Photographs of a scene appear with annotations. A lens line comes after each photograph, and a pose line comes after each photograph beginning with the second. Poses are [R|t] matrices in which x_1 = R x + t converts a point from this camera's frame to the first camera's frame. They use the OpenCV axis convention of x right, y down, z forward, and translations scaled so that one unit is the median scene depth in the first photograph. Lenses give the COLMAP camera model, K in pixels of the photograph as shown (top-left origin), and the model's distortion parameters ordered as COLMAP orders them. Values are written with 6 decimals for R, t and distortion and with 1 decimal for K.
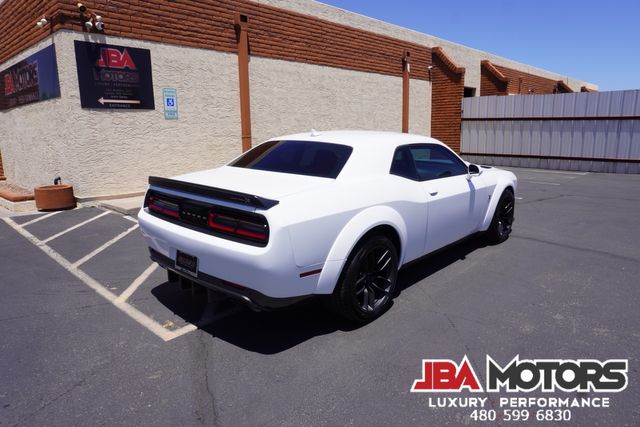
lens RADIAL K [[428.0, 0, 321.5], [0, 428.0, 213.2], [0, 0, 1]] dist [-0.050542, 0.029023]
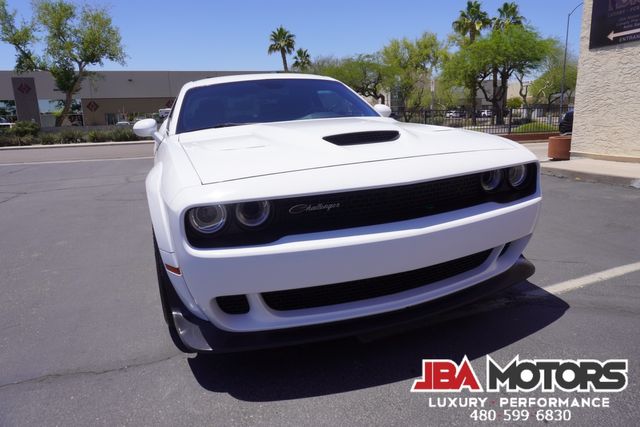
lens RADIAL K [[428.0, 0, 316.2], [0, 428.0, 210.0], [0, 0, 1]] dist [-0.050542, 0.029023]
pose [[-0.485564, 0.215749, -0.847160, 0.448812], [-0.119496, 0.943591, 0.308799, -0.117705], [0.865996, 0.251174, -0.432393, 0.836739]]
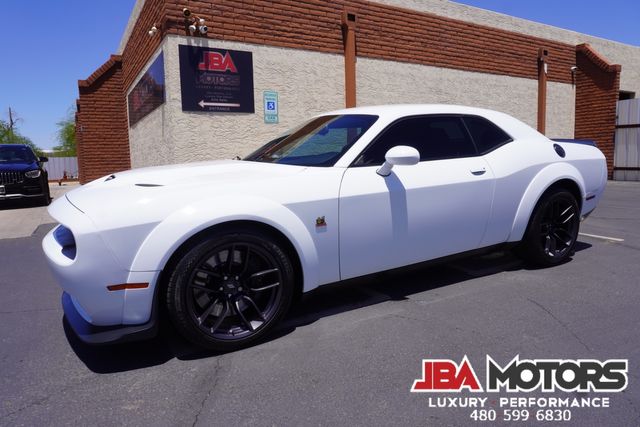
lens RADIAL K [[428.0, 0, 321.7], [0, 428.0, 211.2], [0, 0, 1]] dist [-0.050542, 0.029023]
pose [[0.958553, 0.022502, -0.284025, 0.031866], [-0.041572, 0.997254, -0.061292, 0.029681], [0.281866, 0.070559, 0.956856, 0.128973]]
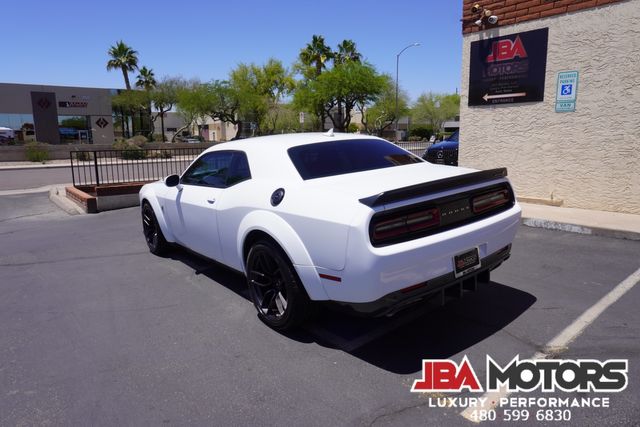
lens RADIAL K [[428.0, 0, 318.6], [0, 428.0, 211.3], [0, 0, 1]] dist [-0.050542, 0.029023]
pose [[-0.142079, 0.192652, -0.970927, 0.487776], [-0.166346, 0.962281, 0.215279, -0.140198], [0.975778, 0.192096, -0.104673, 0.686850]]
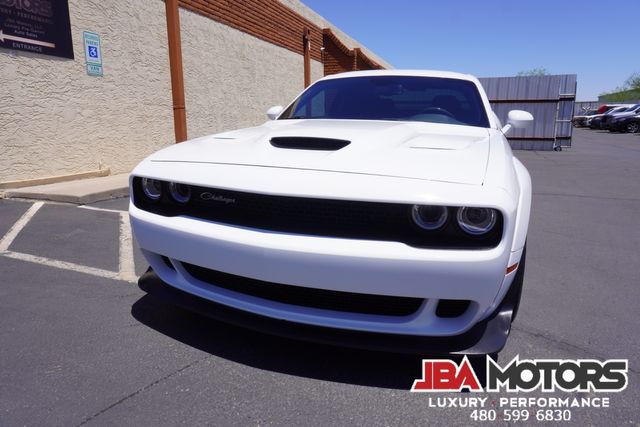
lens RADIAL K [[428.0, 0, 321.3], [0, 428.0, 211.9], [0, 0, 1]] dist [-0.050542, 0.029023]
pose [[0.915220, -0.074611, 0.395986, -0.305414], [0.072790, 0.997154, 0.019646, 0.025287], [-0.396325, 0.010843, 0.918046, 0.187738]]
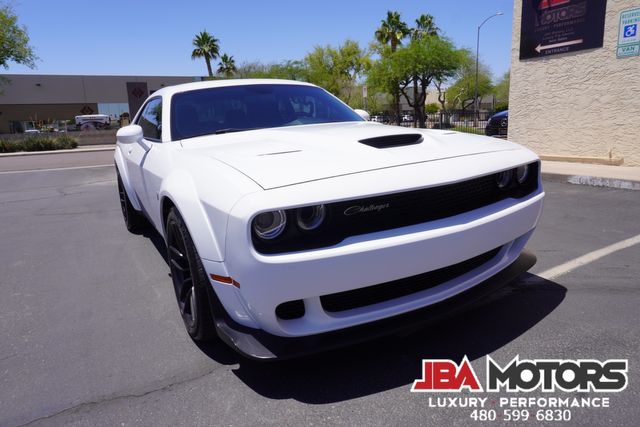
lens RADIAL K [[428.0, 0, 317.5], [0, 428.0, 211.8], [0, 0, 1]] dist [-0.050542, 0.029023]
pose [[-0.324598, 0.224224, -0.918890, 0.476878], [-0.130534, 0.951579, 0.278312, -0.109723], [0.936801, 0.210286, -0.279612, 0.784467]]
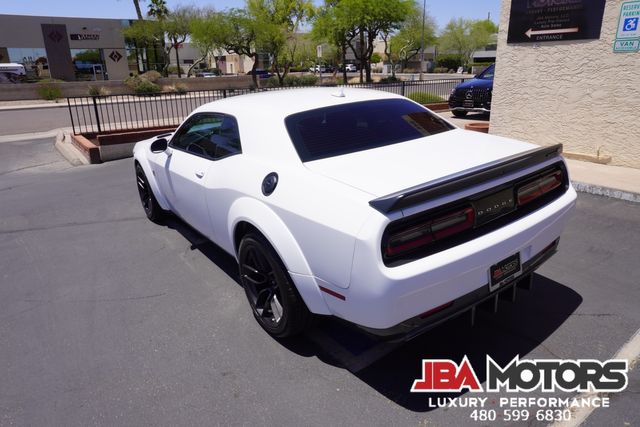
lens RADIAL K [[428.0, 0, 318.9], [0, 428.0, 212.1], [0, 0, 1]] dist [-0.050542, 0.029023]
pose [[-0.188743, 0.339165, -0.921598, 0.407024], [-0.156999, 0.915973, 0.369248, -0.162883], [0.969395, 0.214383, -0.119635, 0.683908]]
